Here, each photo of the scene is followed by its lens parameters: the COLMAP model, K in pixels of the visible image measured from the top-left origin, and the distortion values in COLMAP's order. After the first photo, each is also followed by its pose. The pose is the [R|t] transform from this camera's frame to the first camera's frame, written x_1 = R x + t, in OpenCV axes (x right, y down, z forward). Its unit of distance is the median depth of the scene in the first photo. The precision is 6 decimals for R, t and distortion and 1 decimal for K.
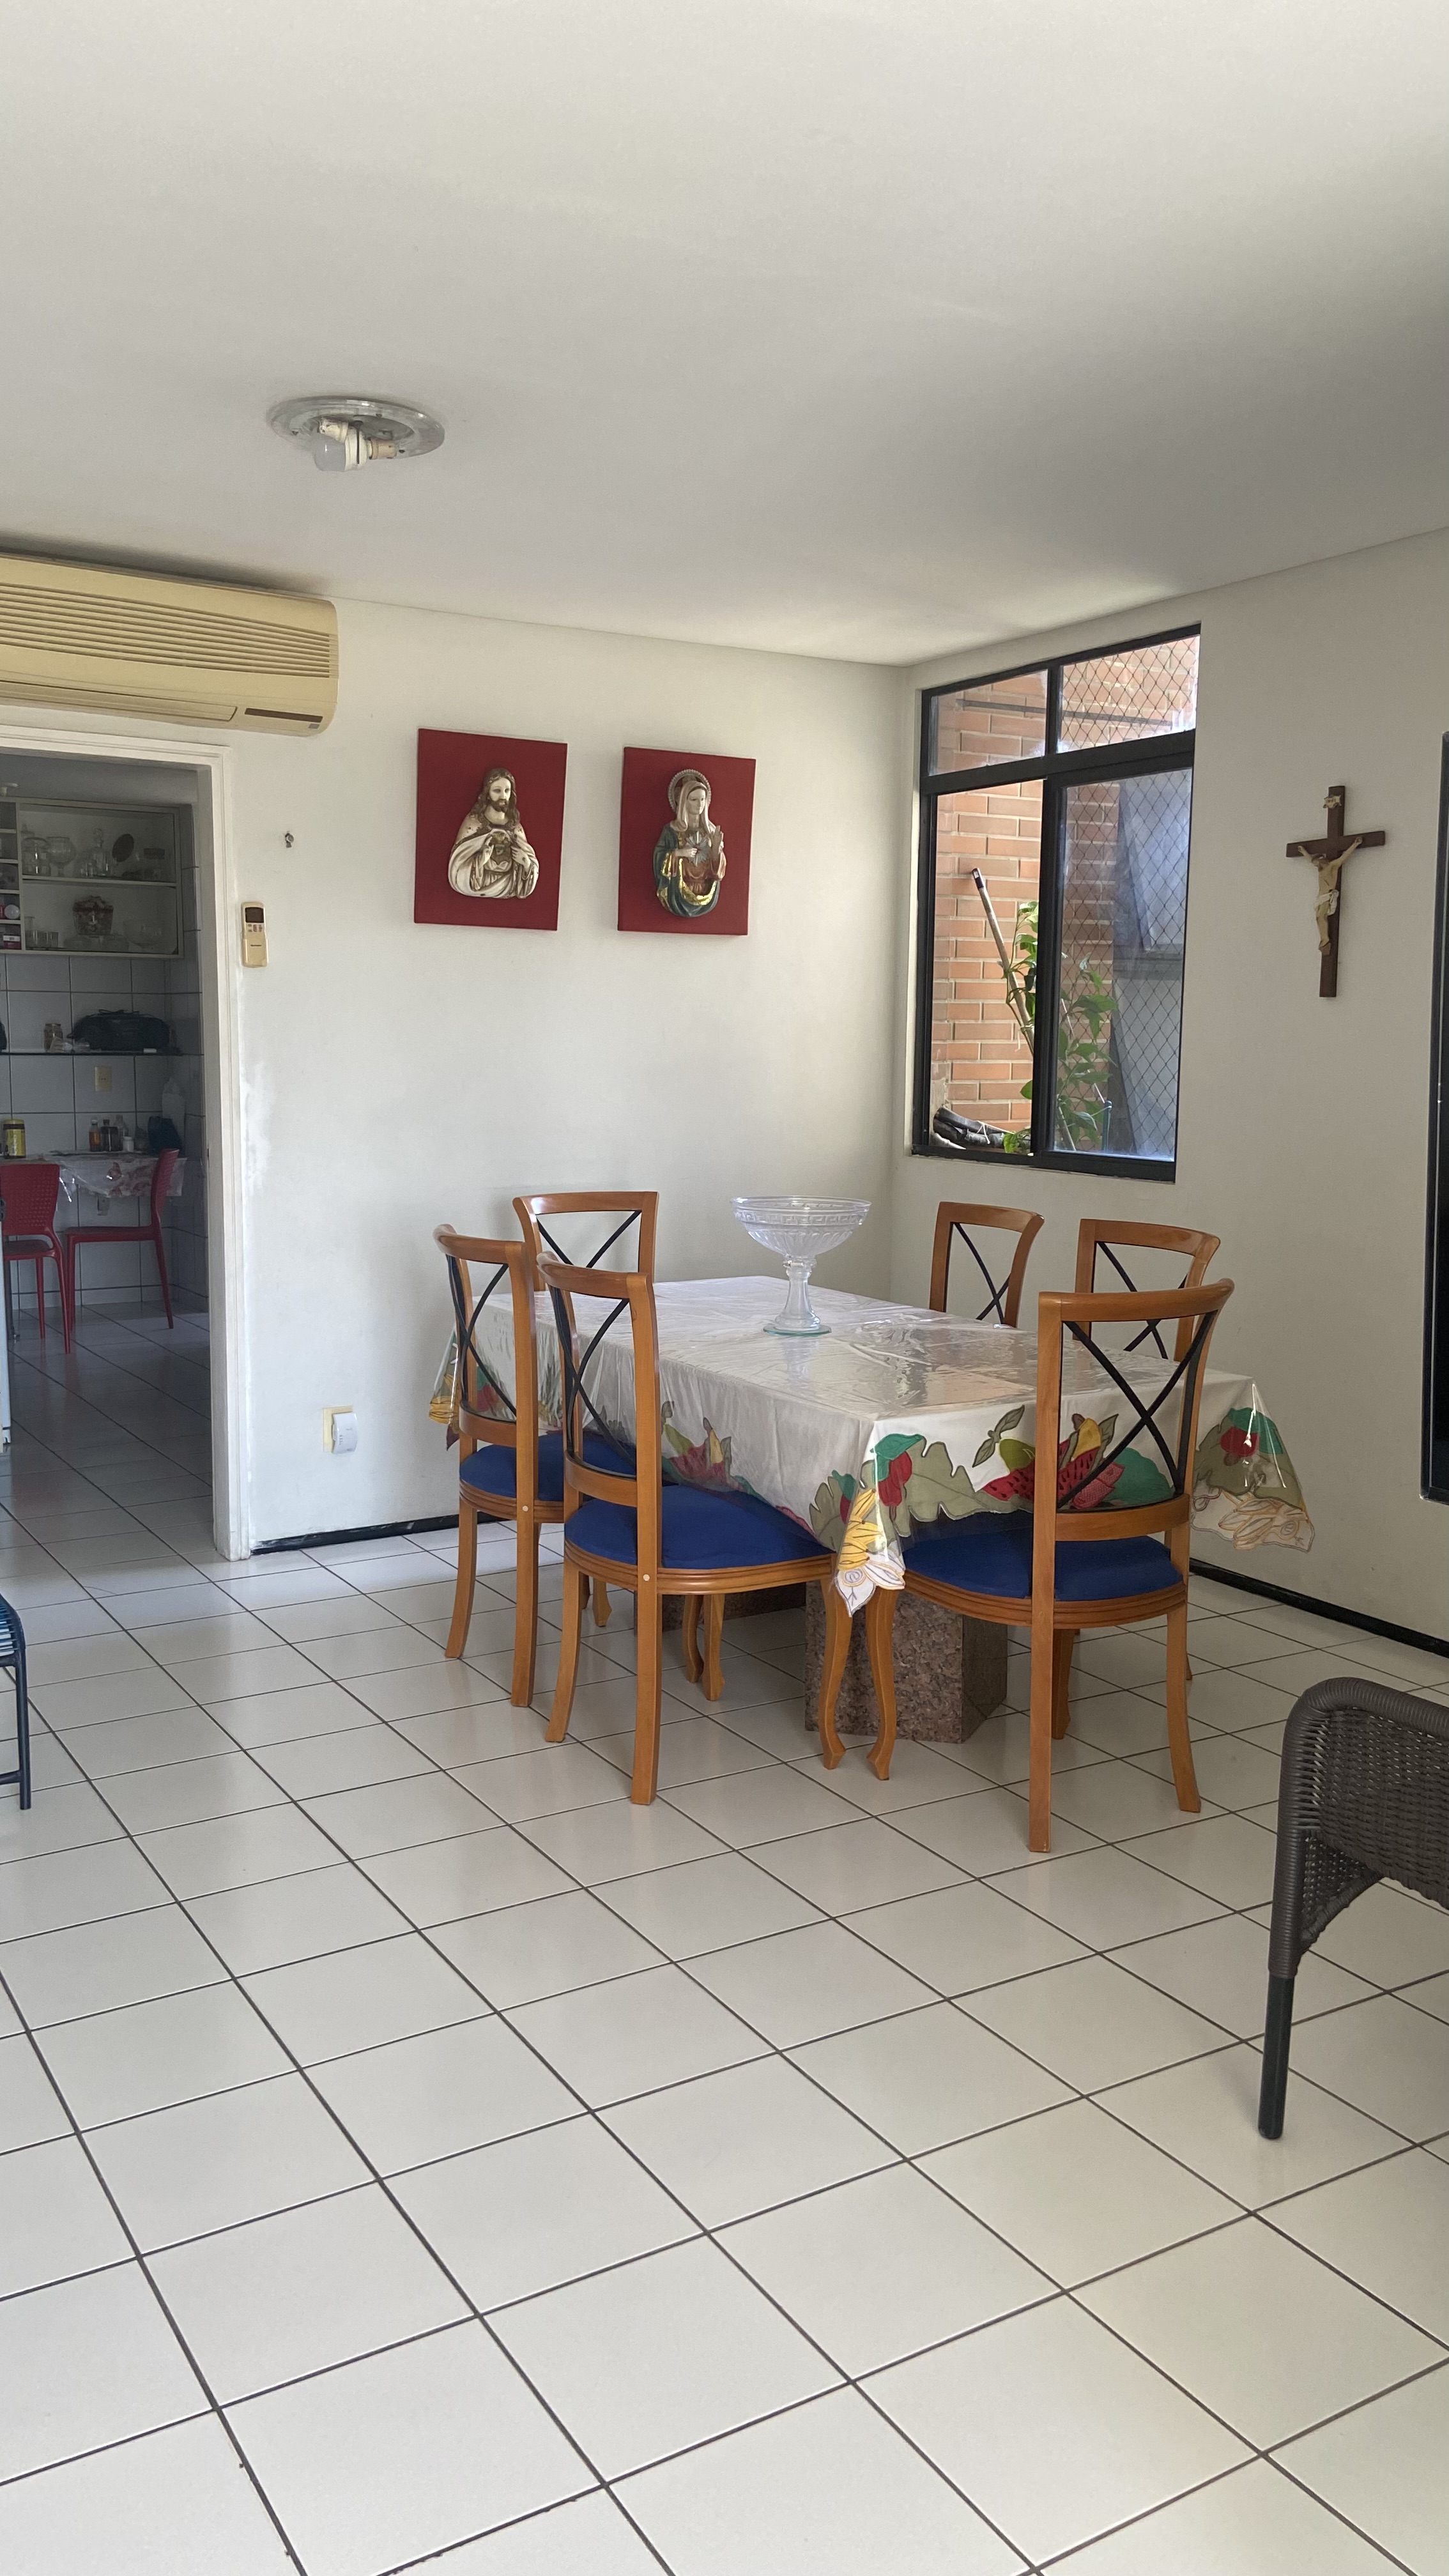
lens RADIAL K [[1953.5, 0, 729.3], [0, 1953.5, 1289.4], [0, 0, 1]] dist [0.032395, 0.002260]
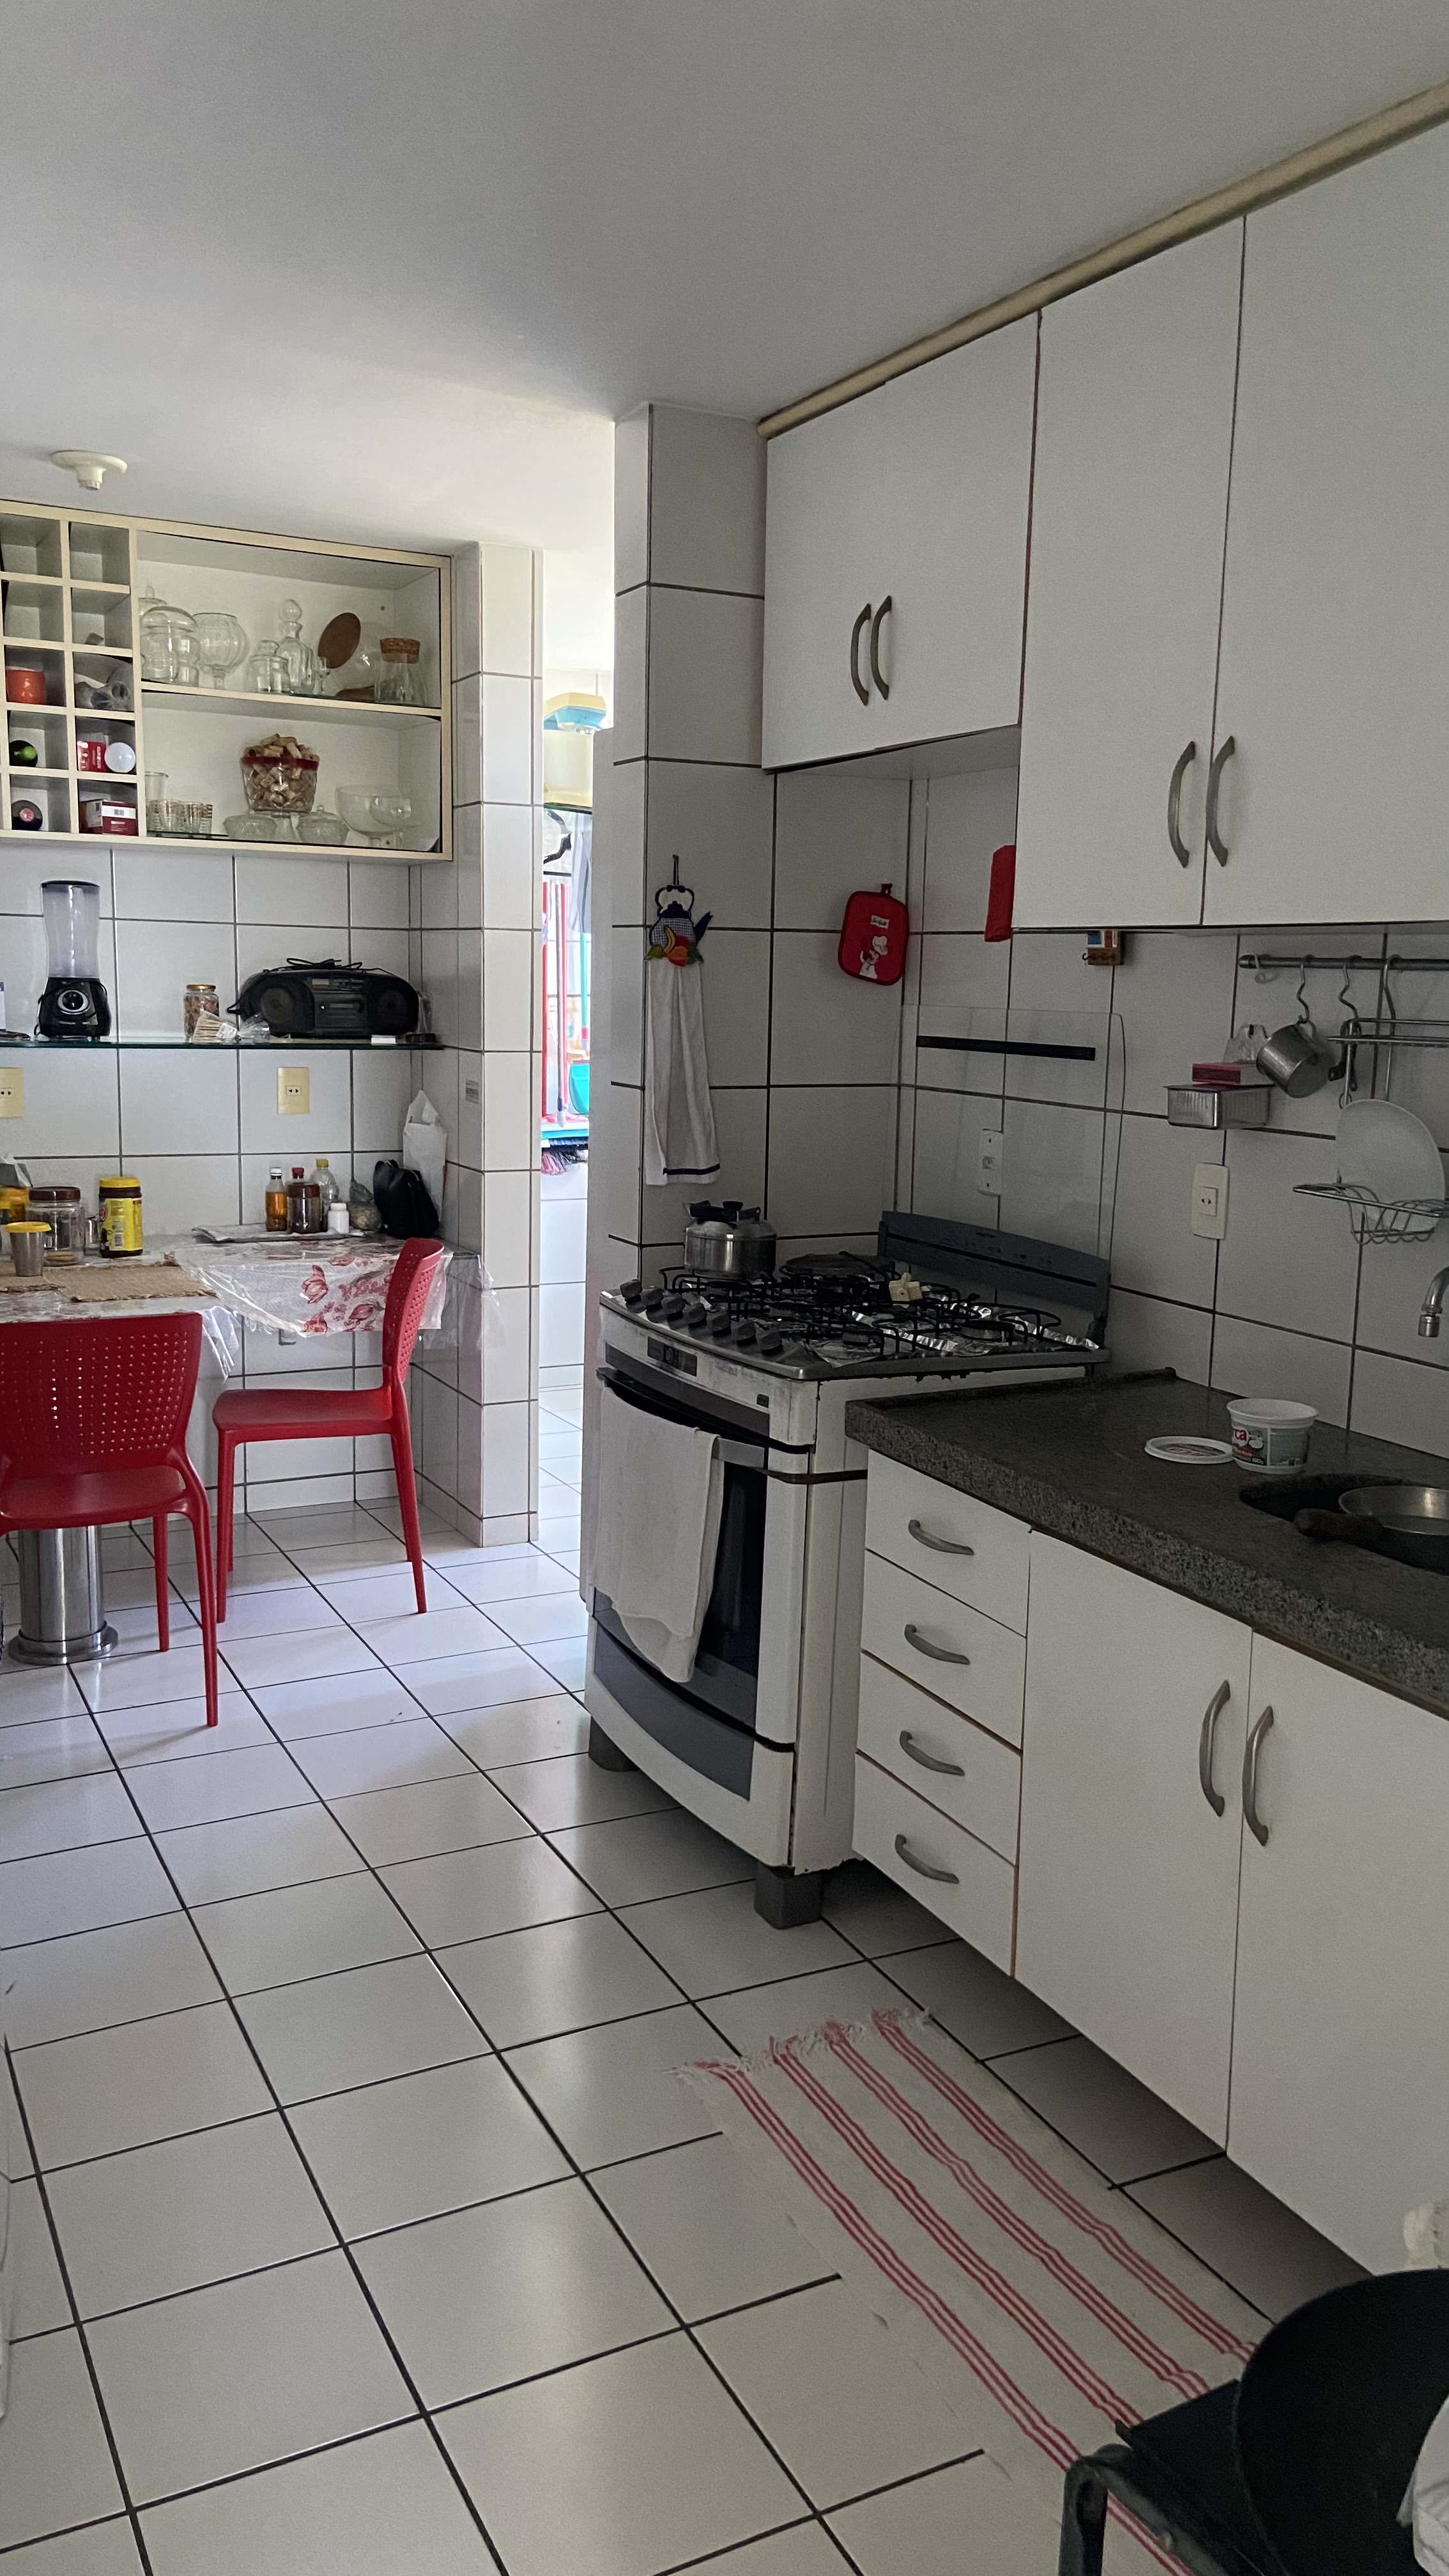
lens RADIAL K [[1953.5, 0, 720.8], [0, 1953.5, 1291.2], [0, 0, 1]] dist [0.032395, 0.002260]
pose [[0.995442, 0.019701, -0.093311, -0.160221], [-0.018443, 0.999727, 0.014321, -0.065667], [0.093567, -0.012535, 0.995534, 0.502591]]
